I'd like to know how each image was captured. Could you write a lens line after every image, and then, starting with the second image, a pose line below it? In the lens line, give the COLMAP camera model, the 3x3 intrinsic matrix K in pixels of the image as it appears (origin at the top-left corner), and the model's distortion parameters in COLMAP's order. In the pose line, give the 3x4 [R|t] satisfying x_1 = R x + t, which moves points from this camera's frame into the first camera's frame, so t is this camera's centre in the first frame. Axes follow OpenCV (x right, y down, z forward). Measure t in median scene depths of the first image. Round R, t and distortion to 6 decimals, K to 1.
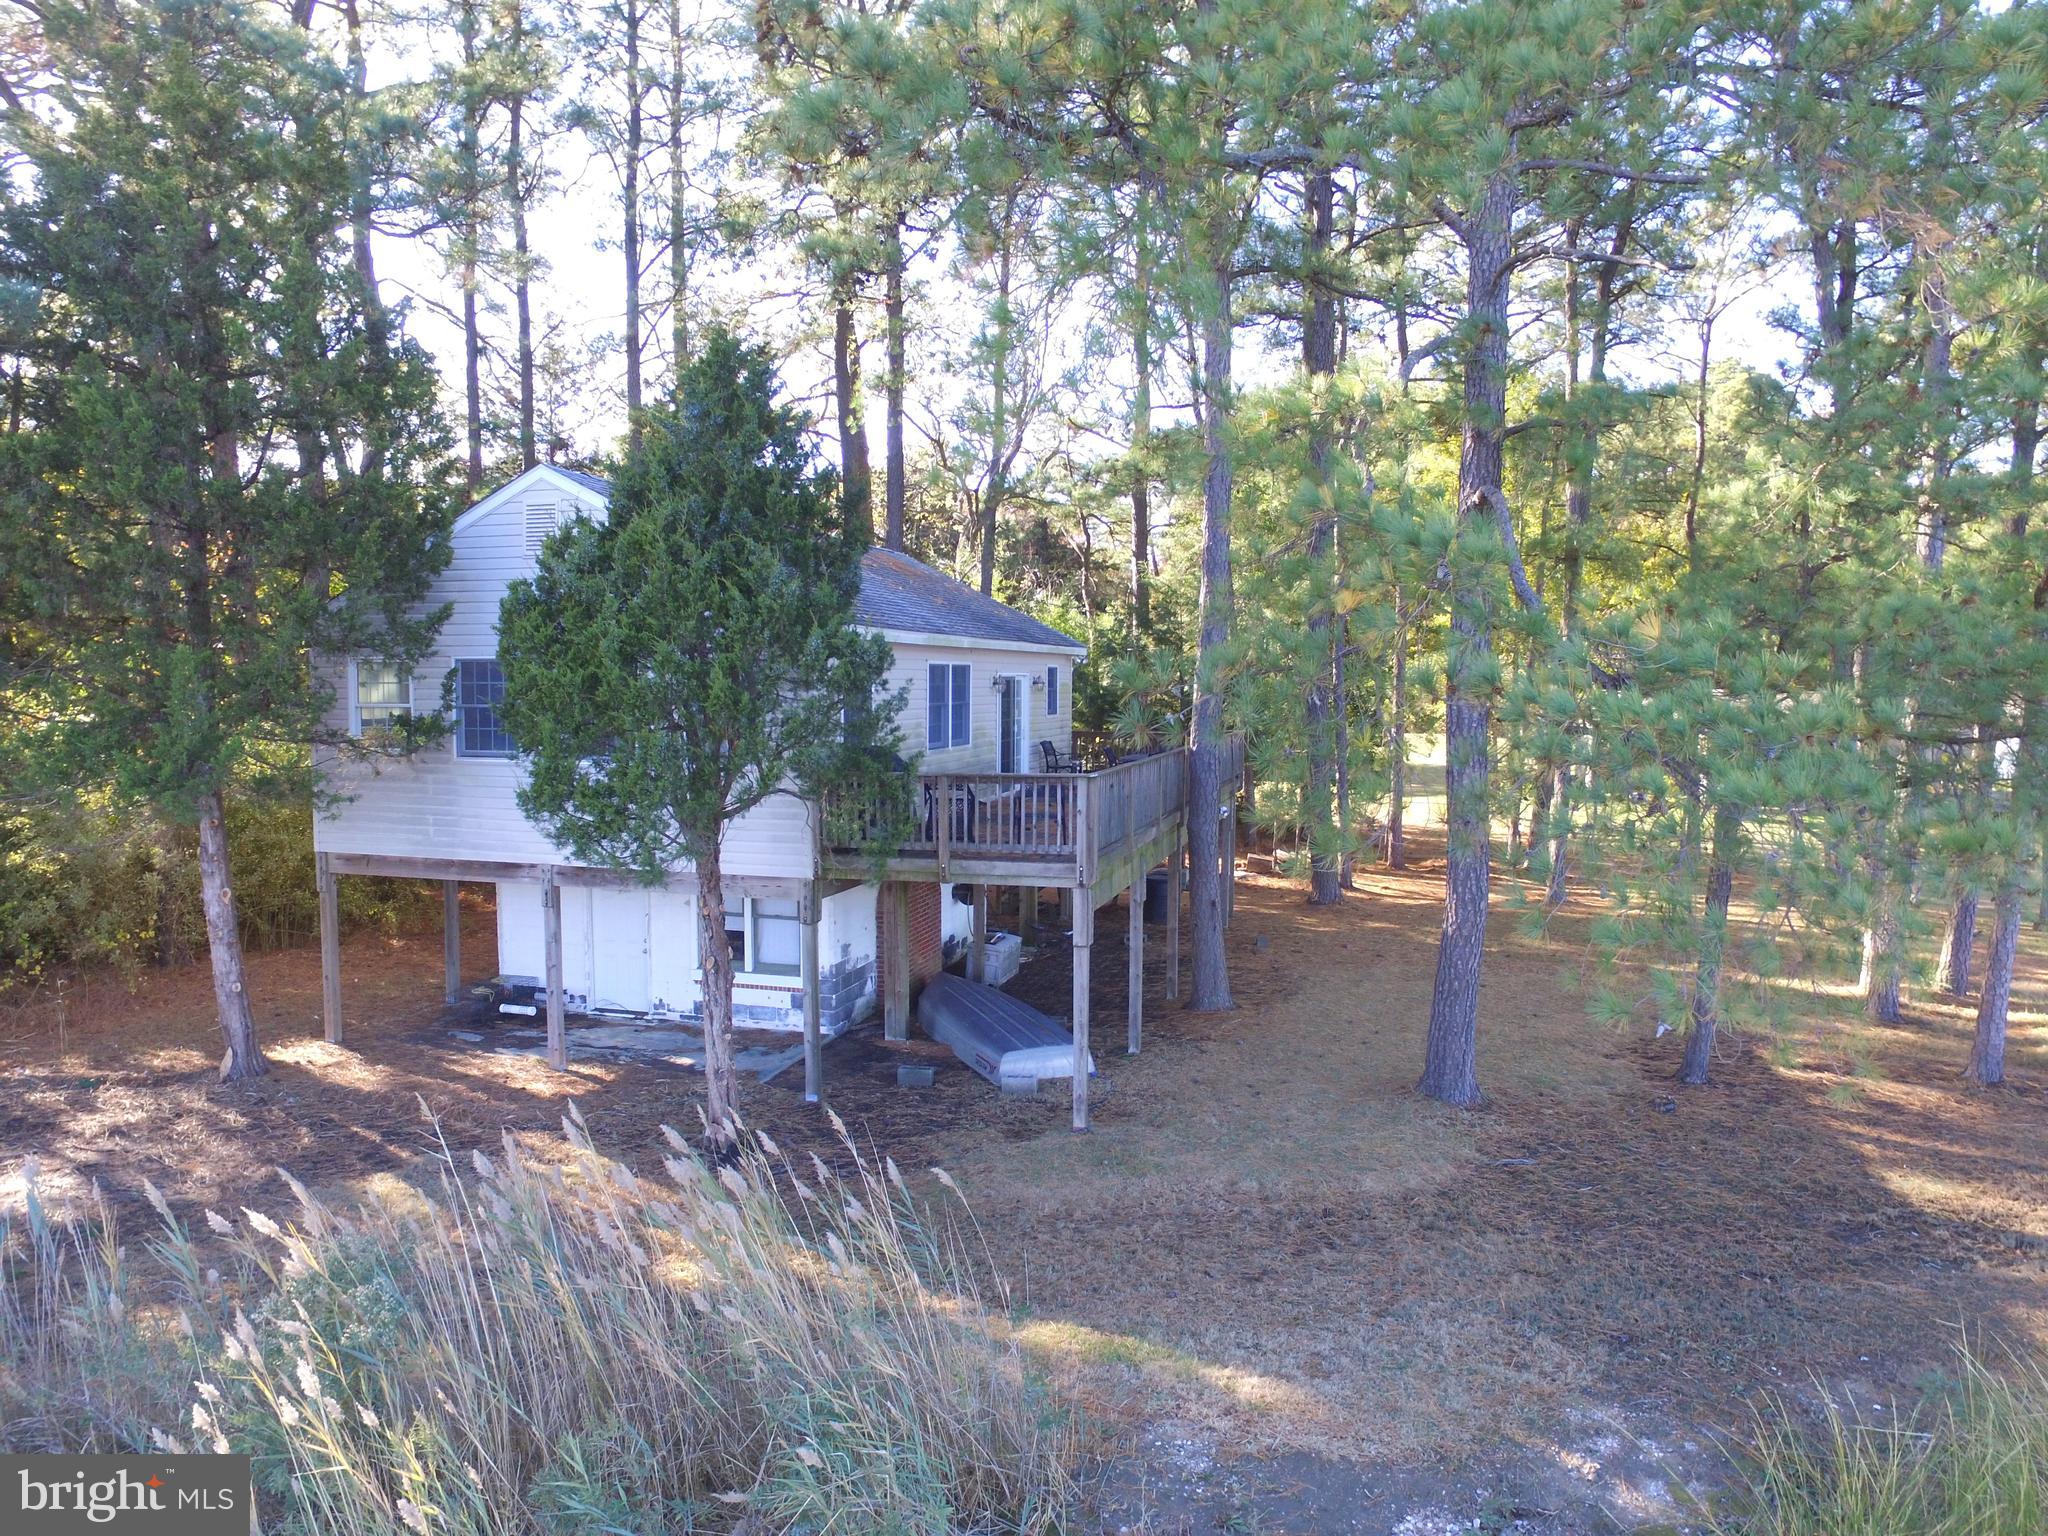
lens RADIAL K [[1353.2, 0, 1006.7], [0, 1353.2, 761.2], [0, 0, 1]] dist [-0.093401, 0.057182]
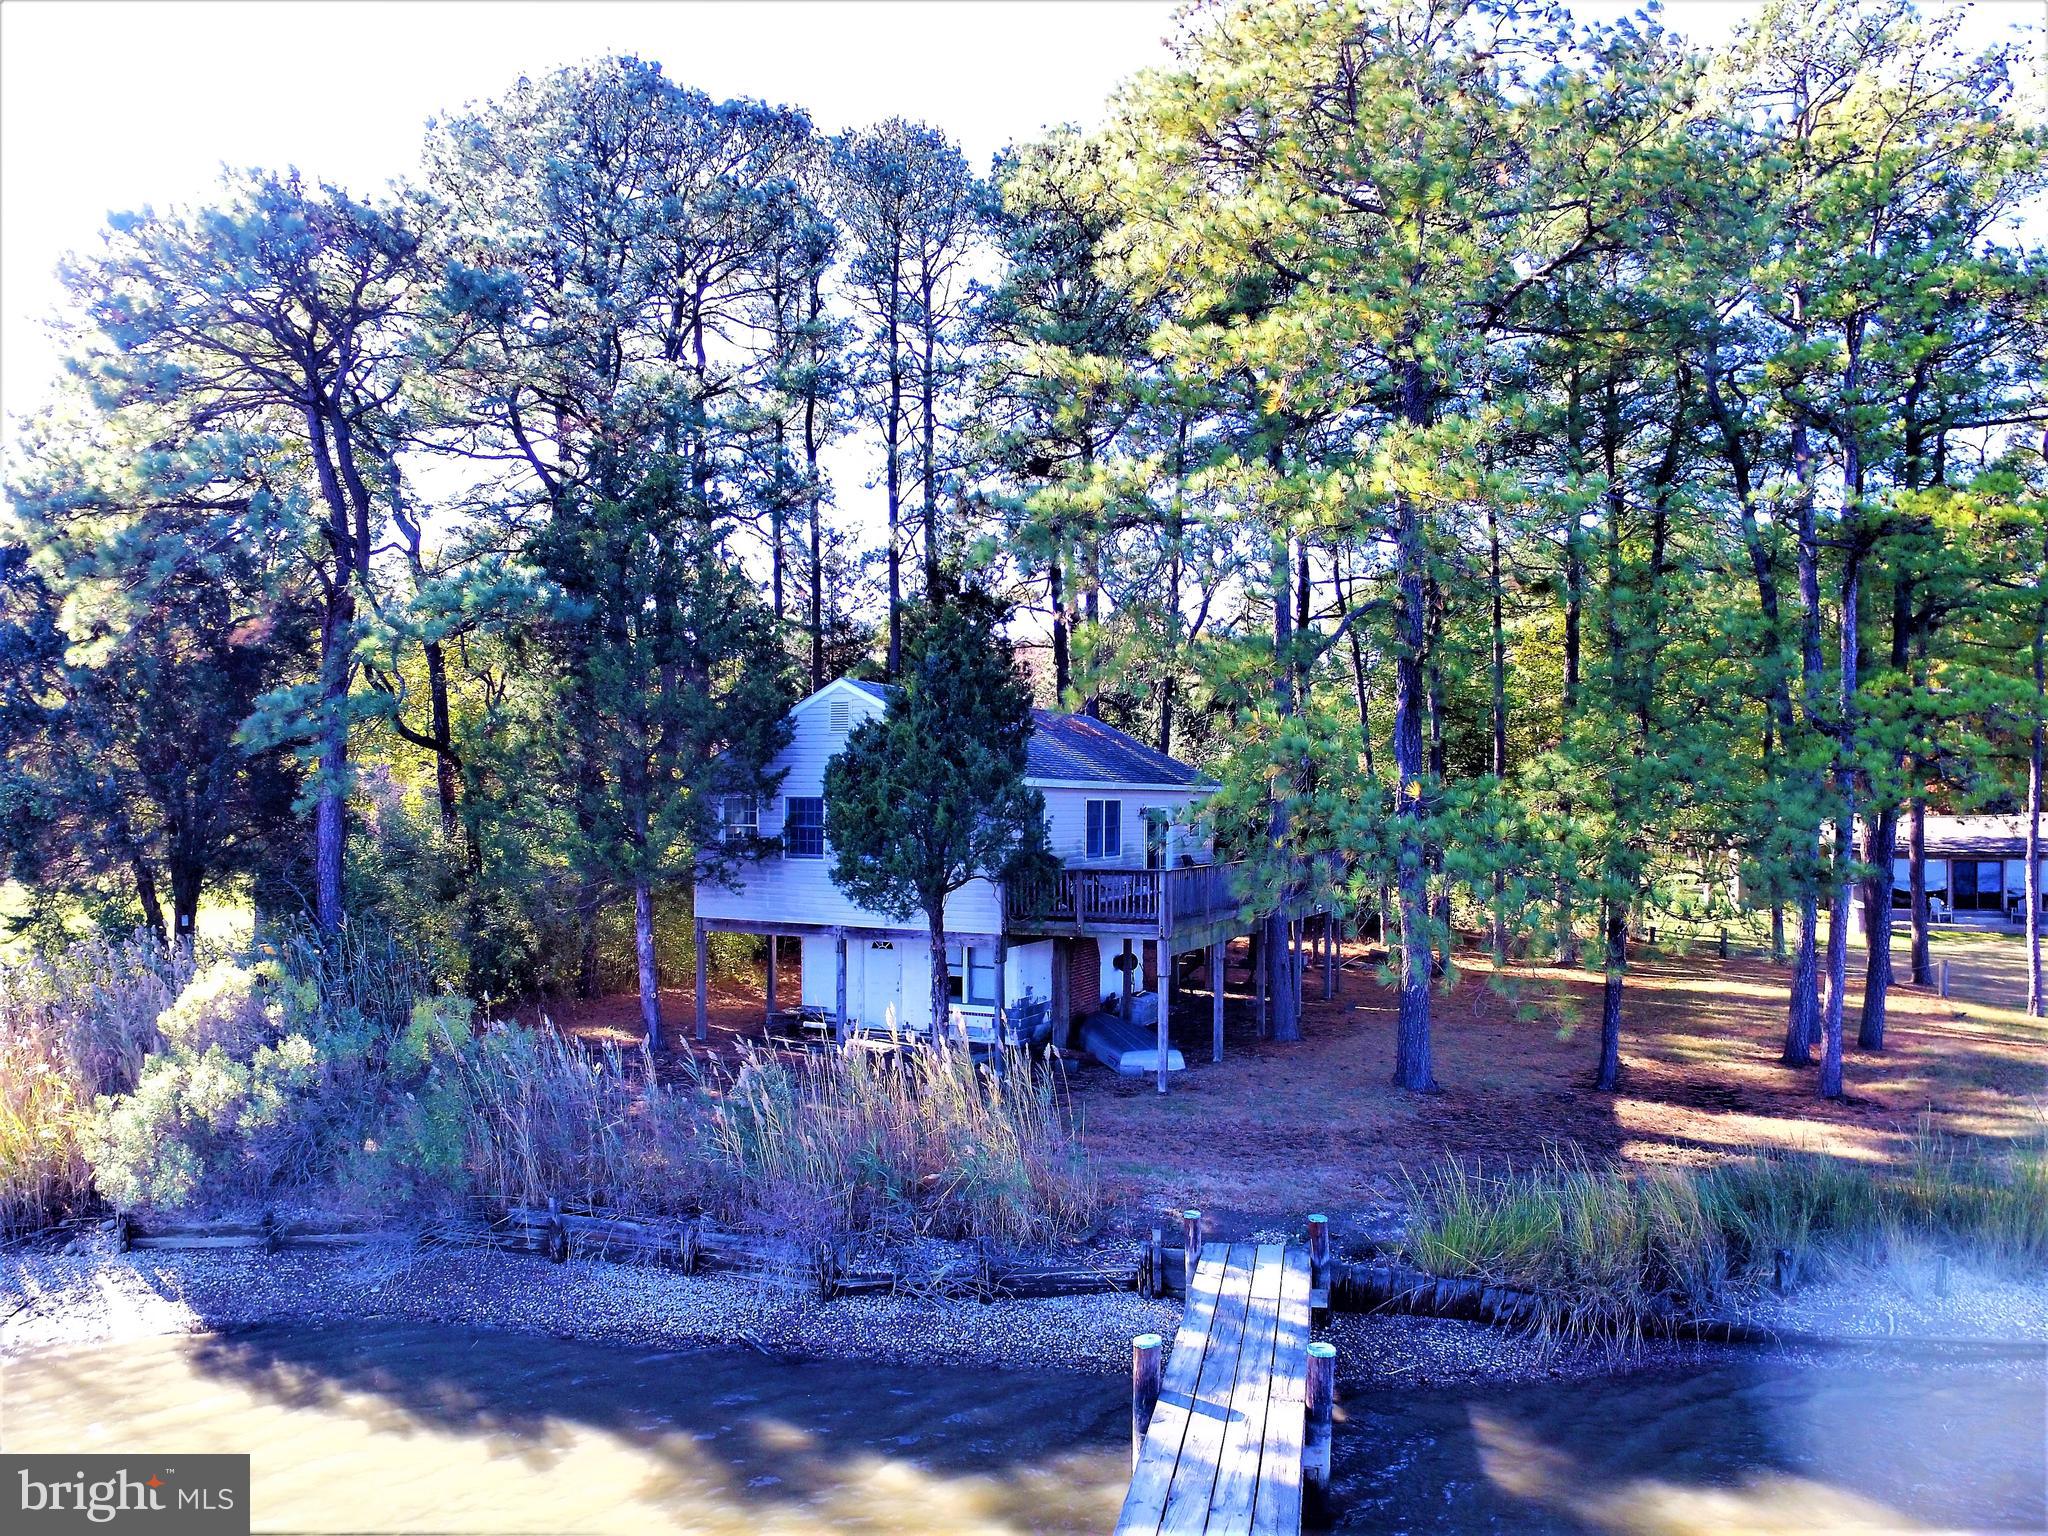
lens RADIAL K [[1353.2, 0, 1009.9], [0, 1353.2, 779.7], [0, 0, 1]] dist [-0.093401, 0.057182]
pose [[0.983697, -0.002624, -0.179813, 0.141938], [-0.011748, 0.996820, -0.078813, 0.027293], [0.179448, 0.079641, 0.980538, -0.537506]]
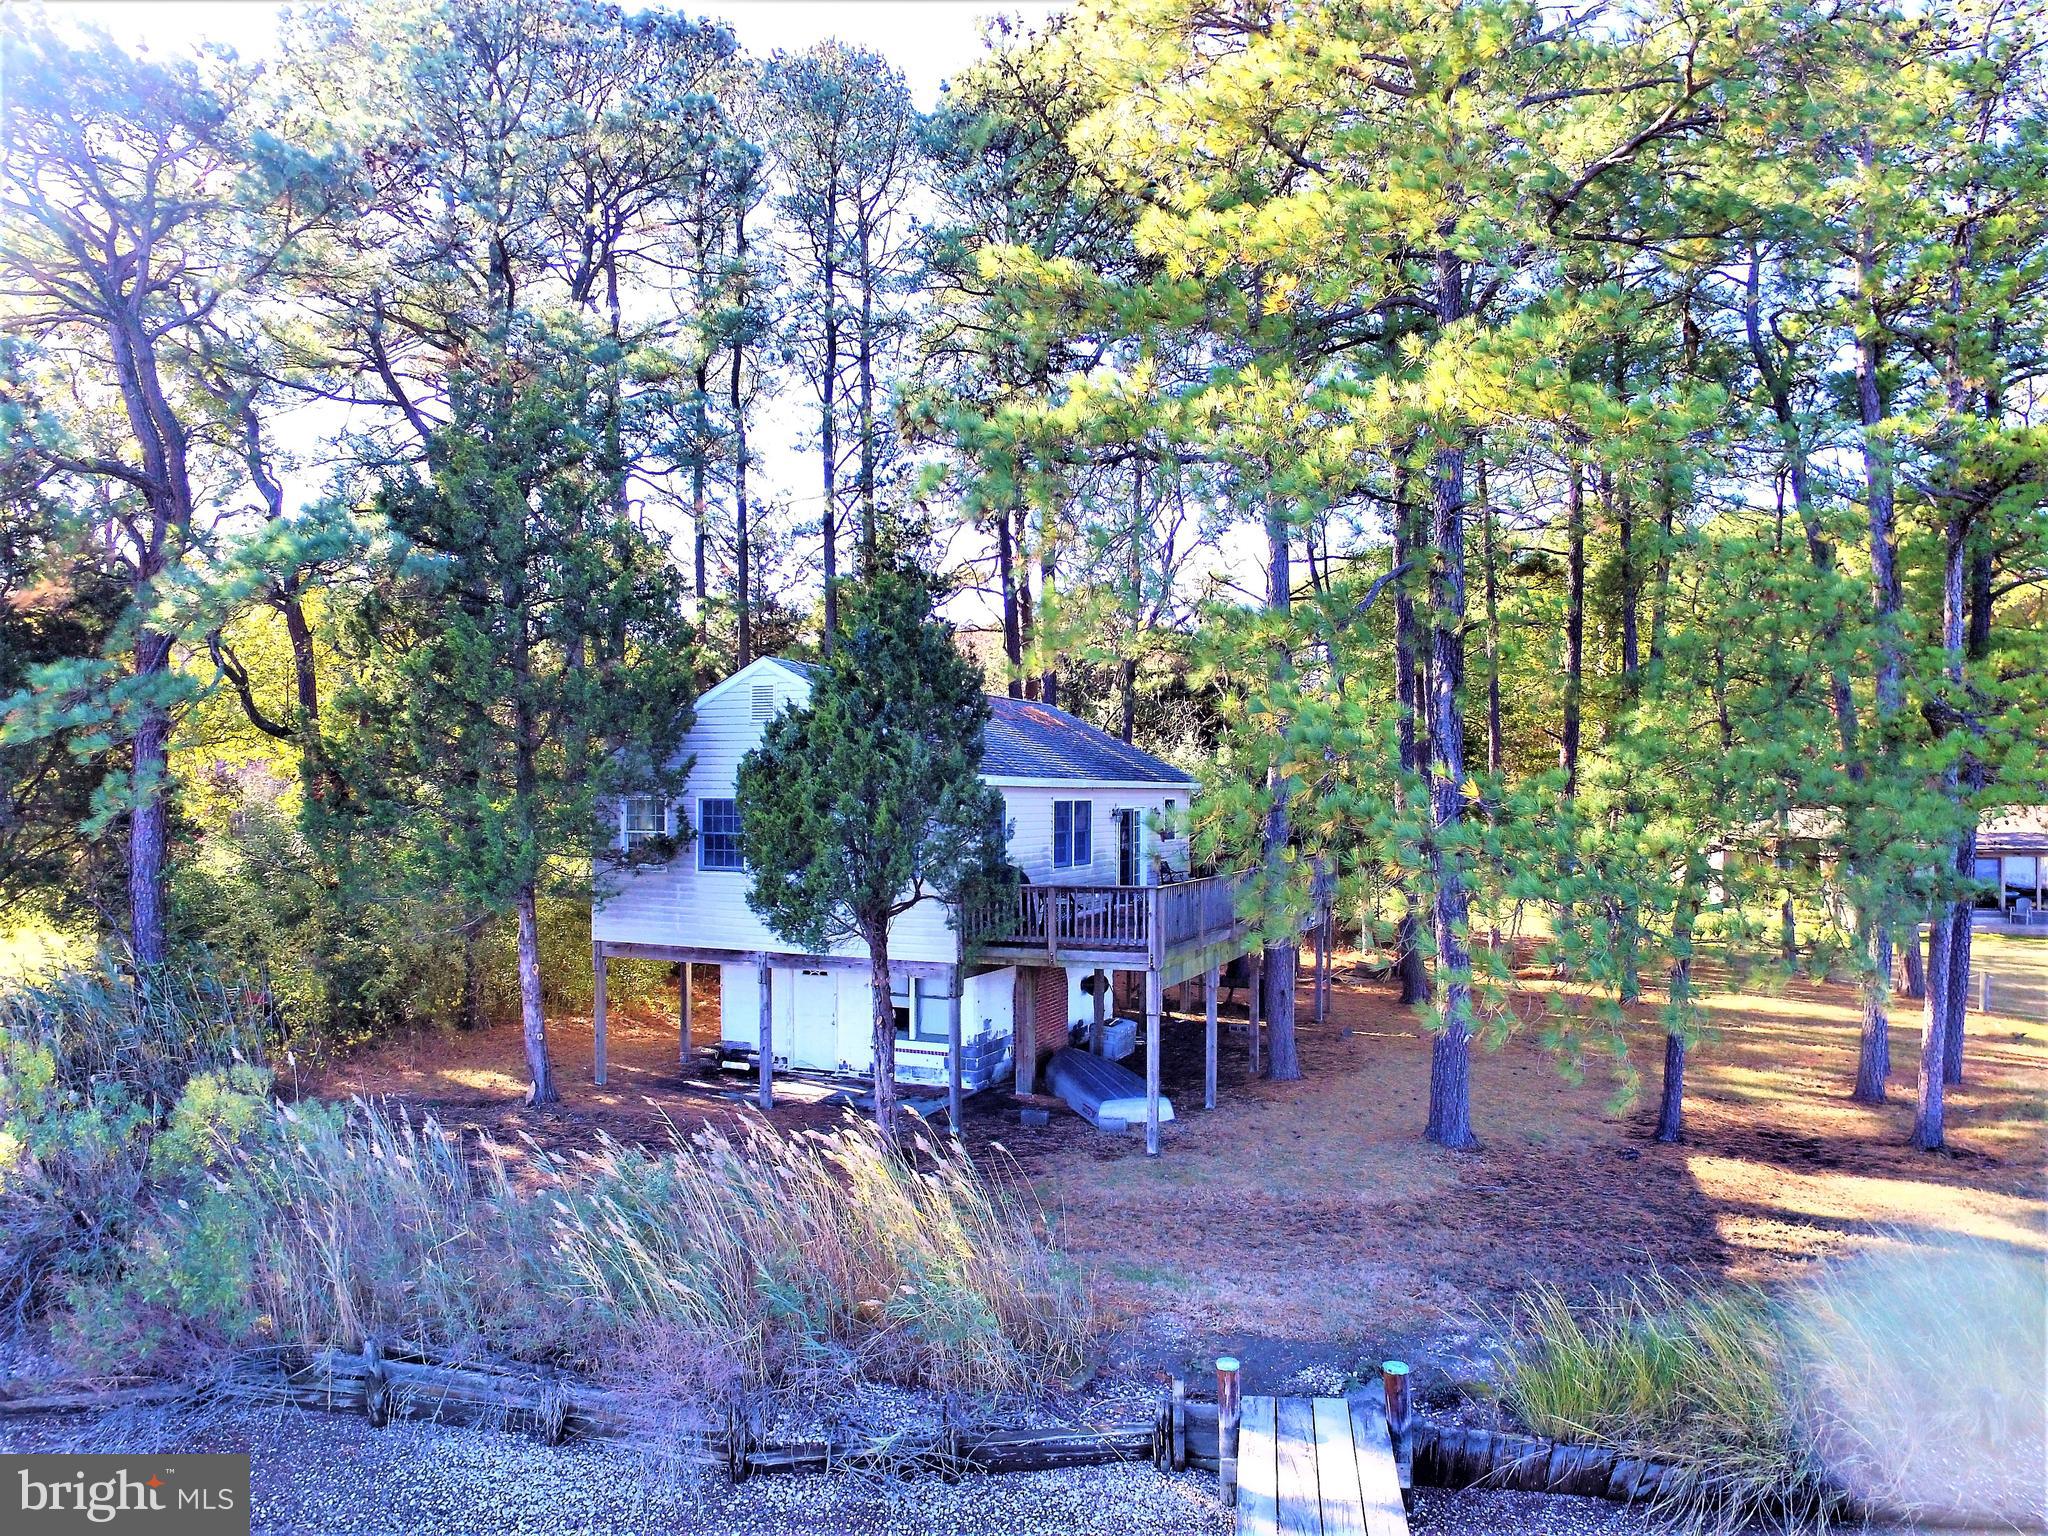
lens RADIAL K [[1353.2, 0, 1018.0], [0, 1353.2, 781.3], [0, 0, 1]] dist [-0.093401, 0.057182]
pose [[0.991680, -0.003306, -0.128686, 0.081889], [-0.006092, 0.997345, -0.072565, 0.003331], [0.128584, 0.072745, 0.989027, -0.302941]]
